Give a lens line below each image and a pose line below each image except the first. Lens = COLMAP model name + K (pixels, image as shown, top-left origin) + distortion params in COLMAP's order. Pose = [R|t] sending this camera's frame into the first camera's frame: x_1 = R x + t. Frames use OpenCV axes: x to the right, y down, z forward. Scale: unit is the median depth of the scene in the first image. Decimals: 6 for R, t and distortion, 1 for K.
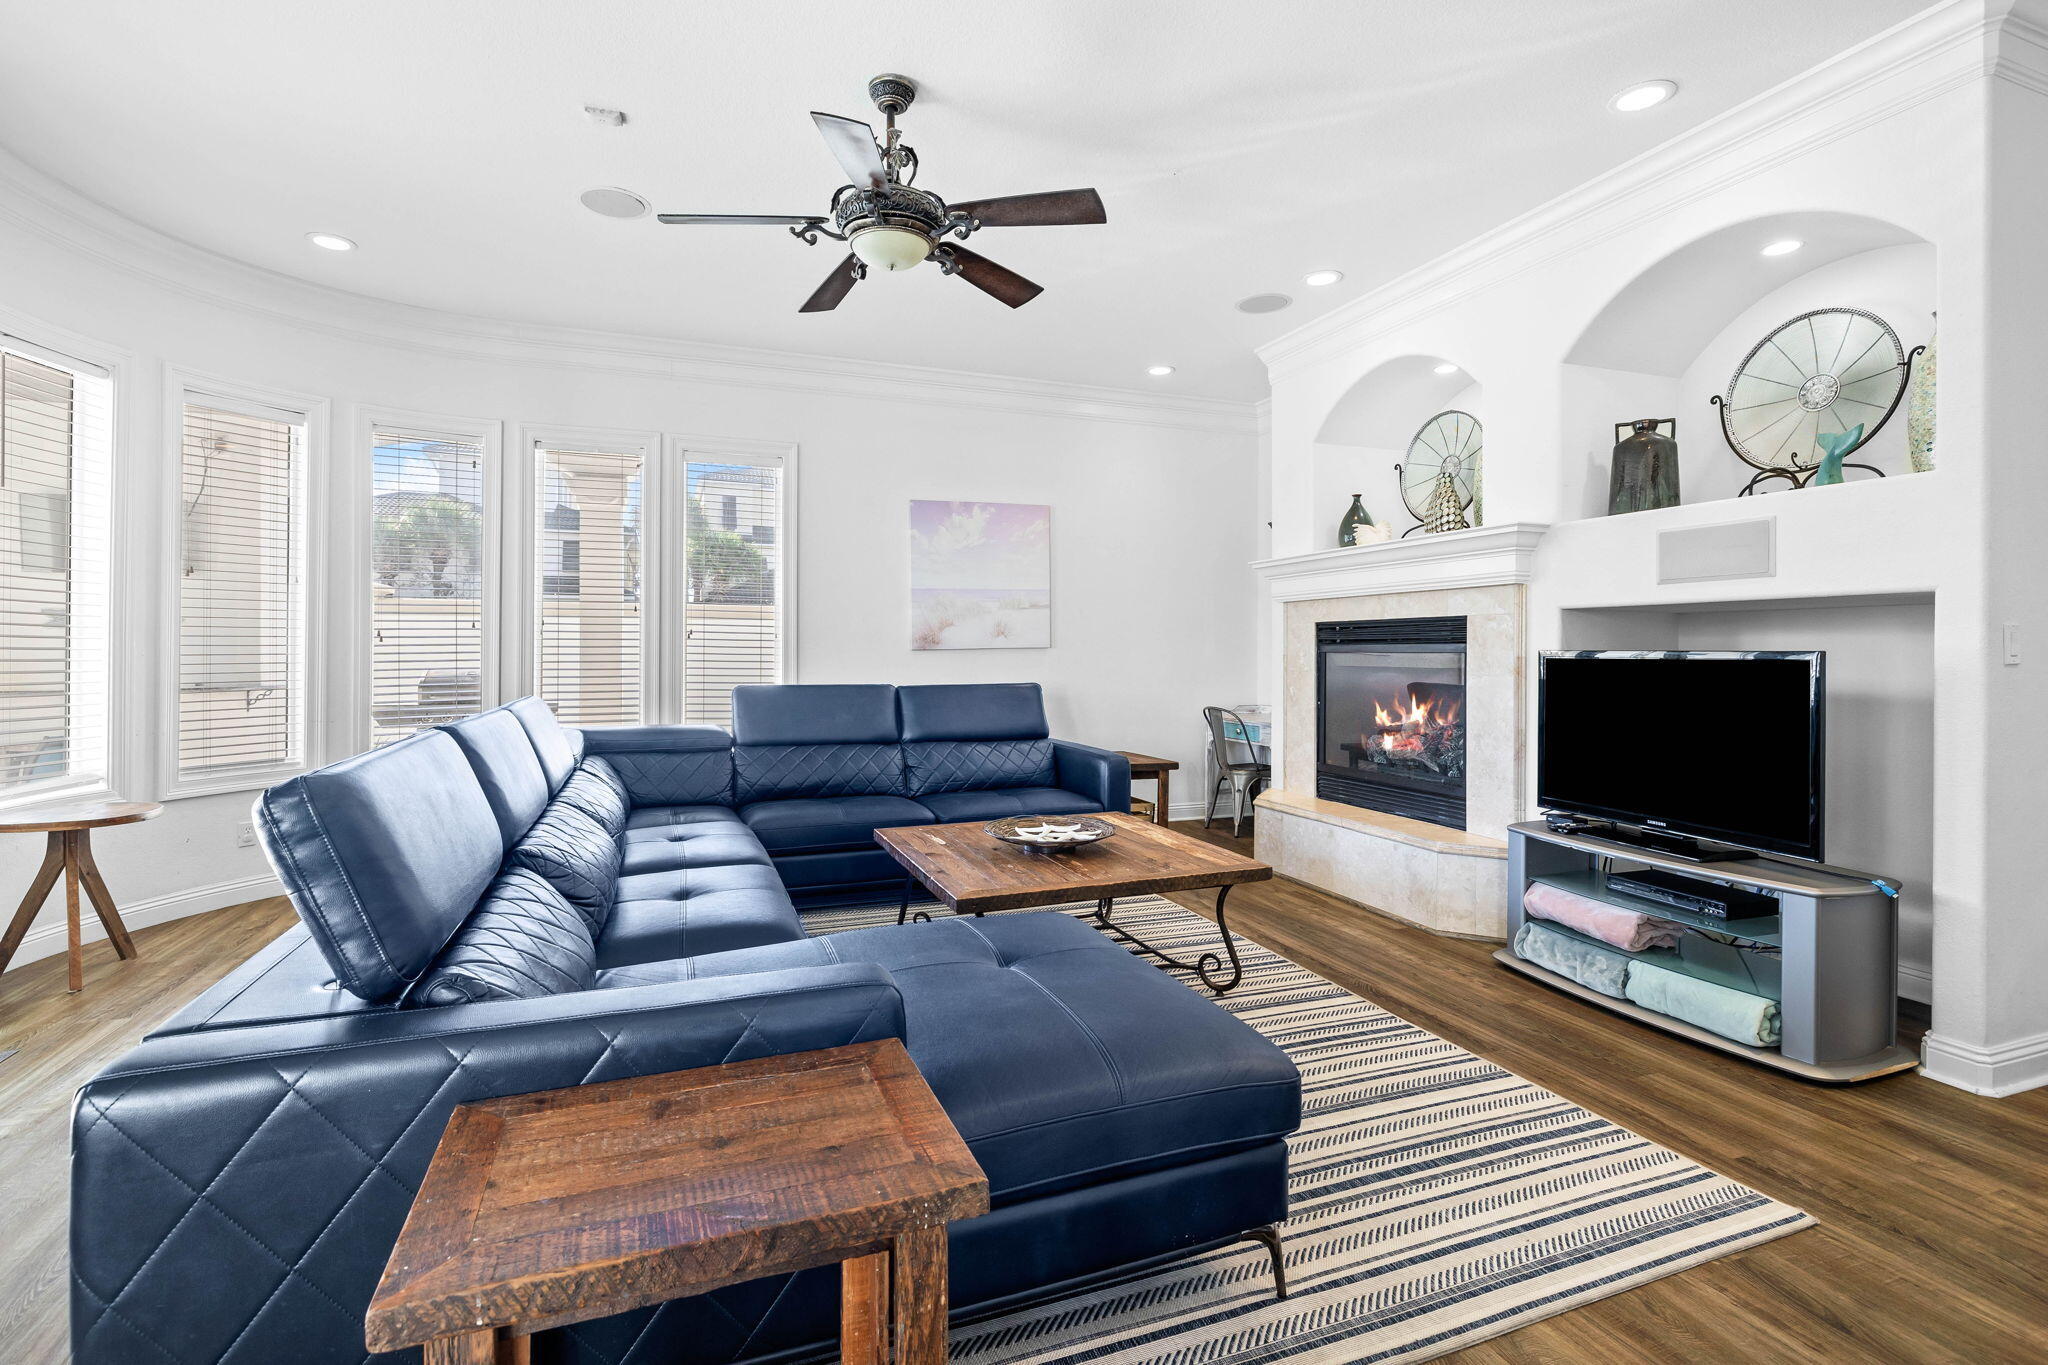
lens RADIAL K [[918.4, 0, 1022.8], [0, 918.4, 667.0], [0, 0, 1]] dist [-0.030124, 0.000074]
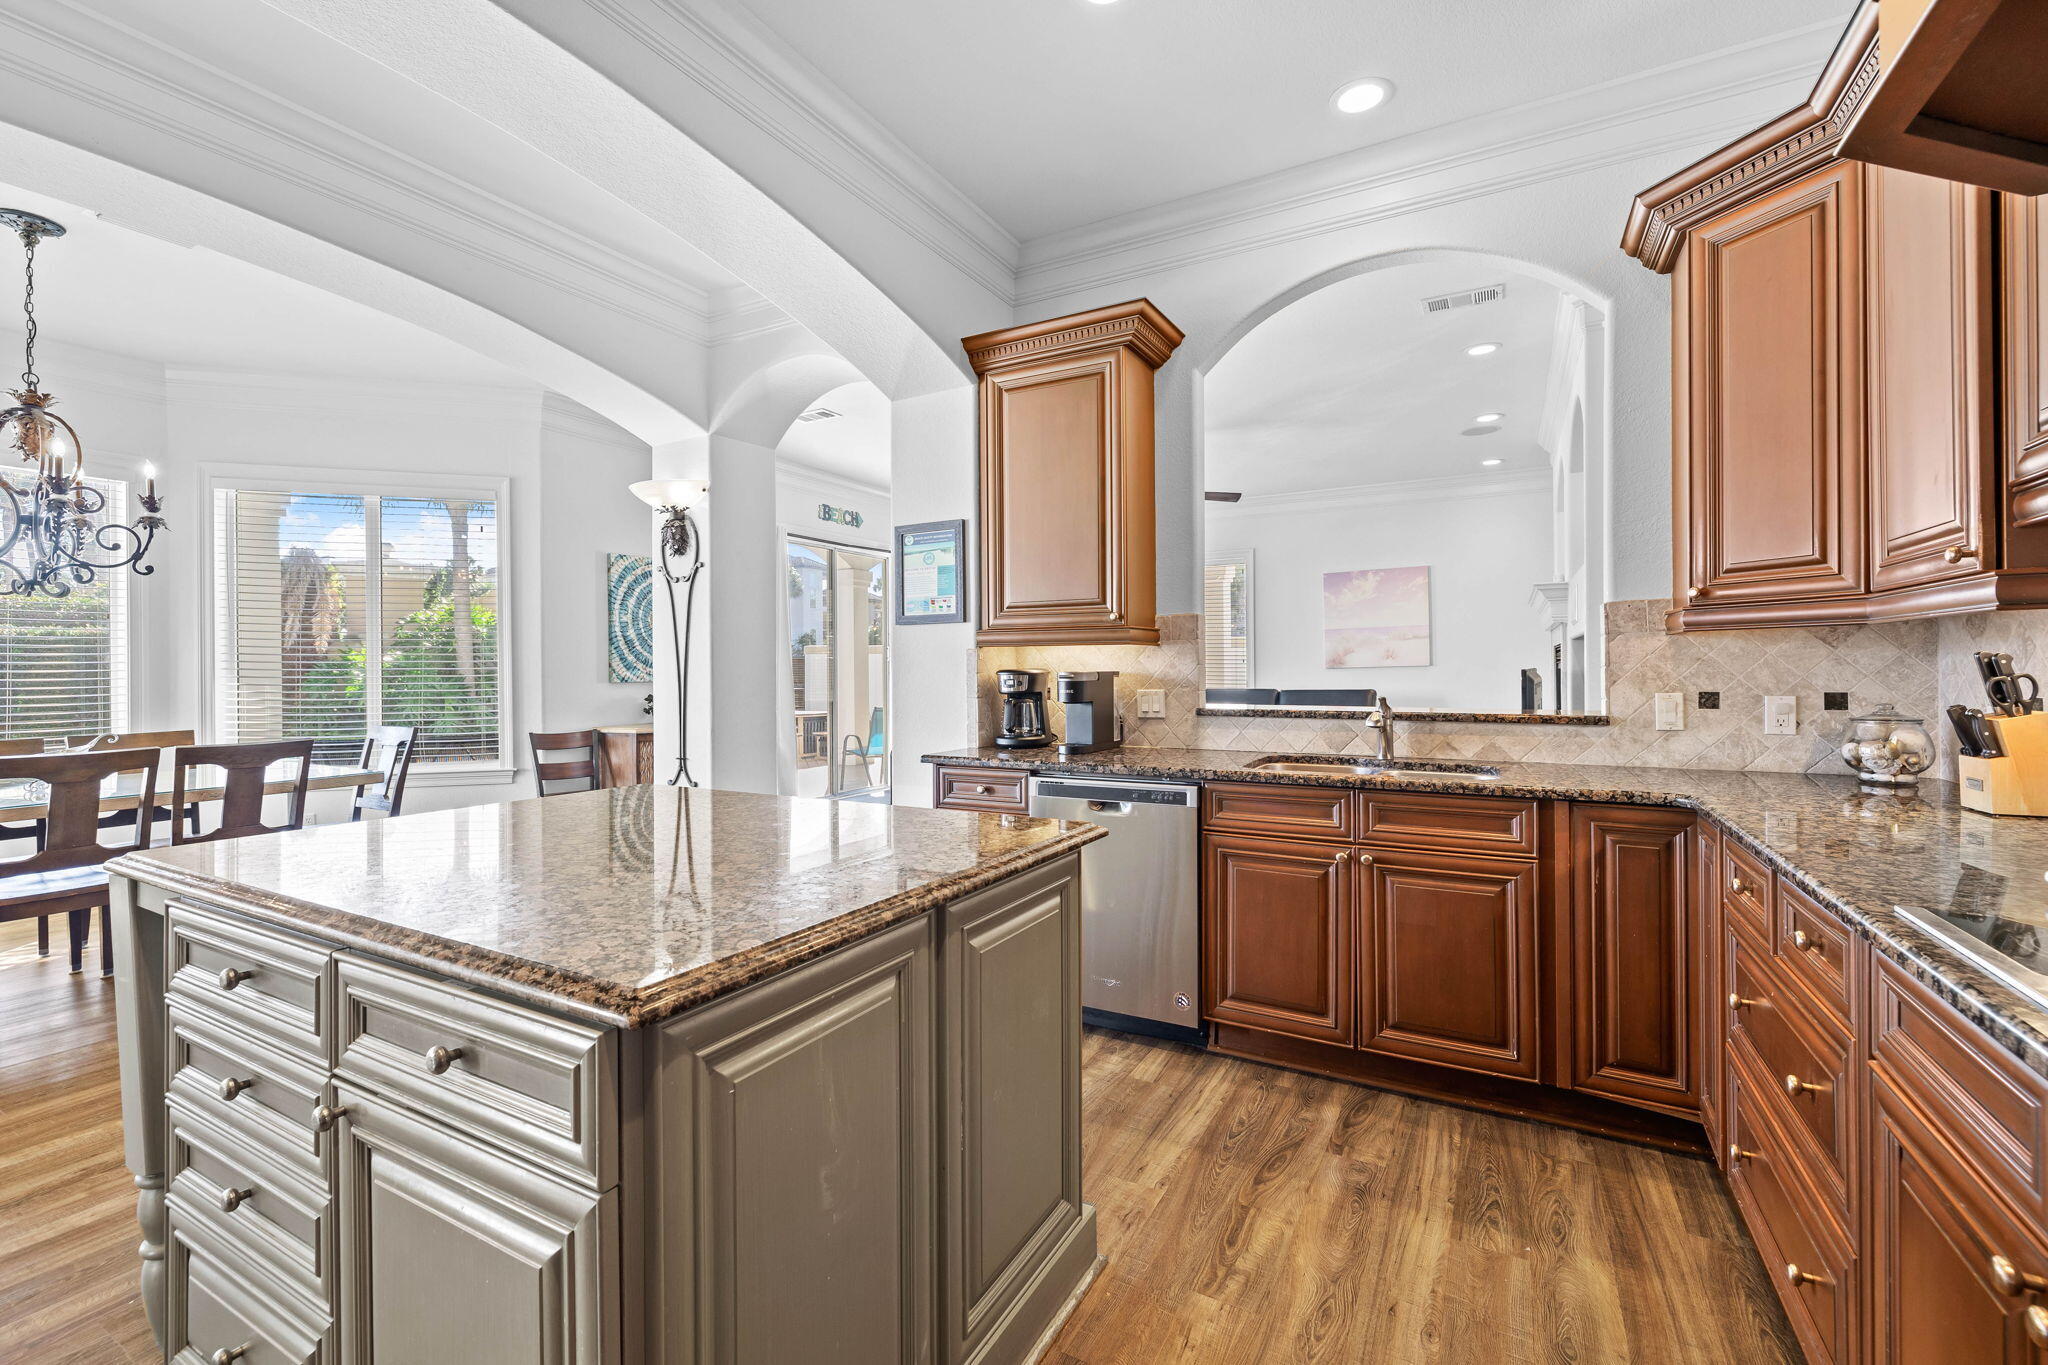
lens RADIAL K [[895.2, 0, 1024.0], [0, 895.2, 682.5], [0, 0, 1]] dist [0.002034, 0.000831]
pose [[0.649542, 0.004195, -0.760314, 0.840119], [-0.002651, 0.999991, 0.003254, 0.001927], [0.760321, -0.000098, 0.649547, -0.462880]]
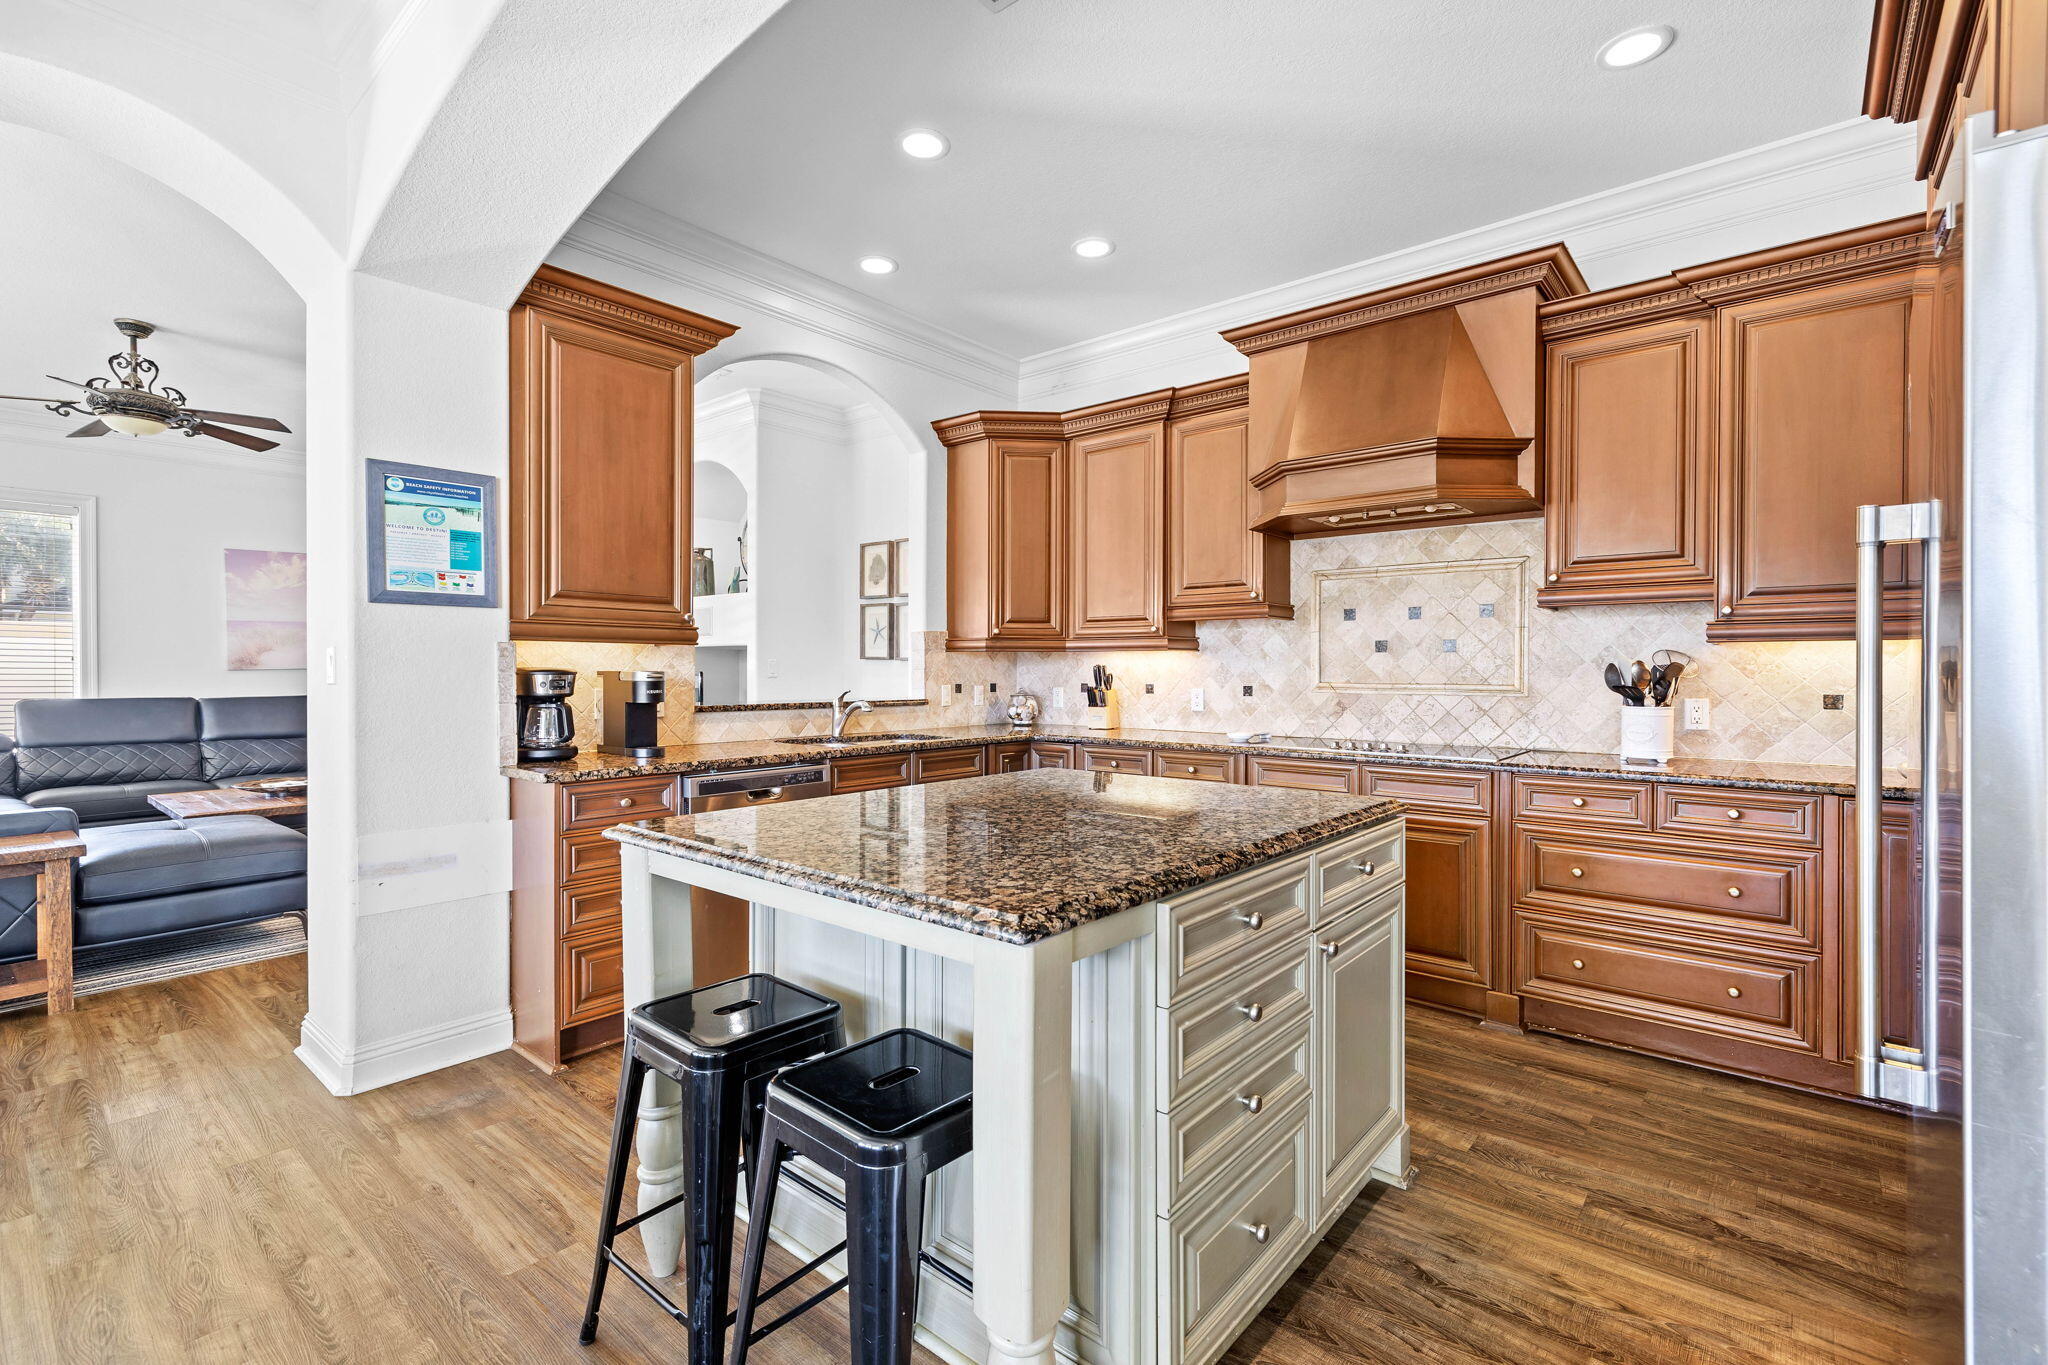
lens RADIAL K [[895.2, 0, 1024.0], [0, 895.2, 682.5], [0, 0, 1]] dist [0.002034, 0.000831]
pose [[0.873544, -0.008404, 0.486672, 0.271623], [0.007944, 0.999964, 0.003009, 0.004419], [-0.486680, 0.001237, 0.873580, -0.694136]]
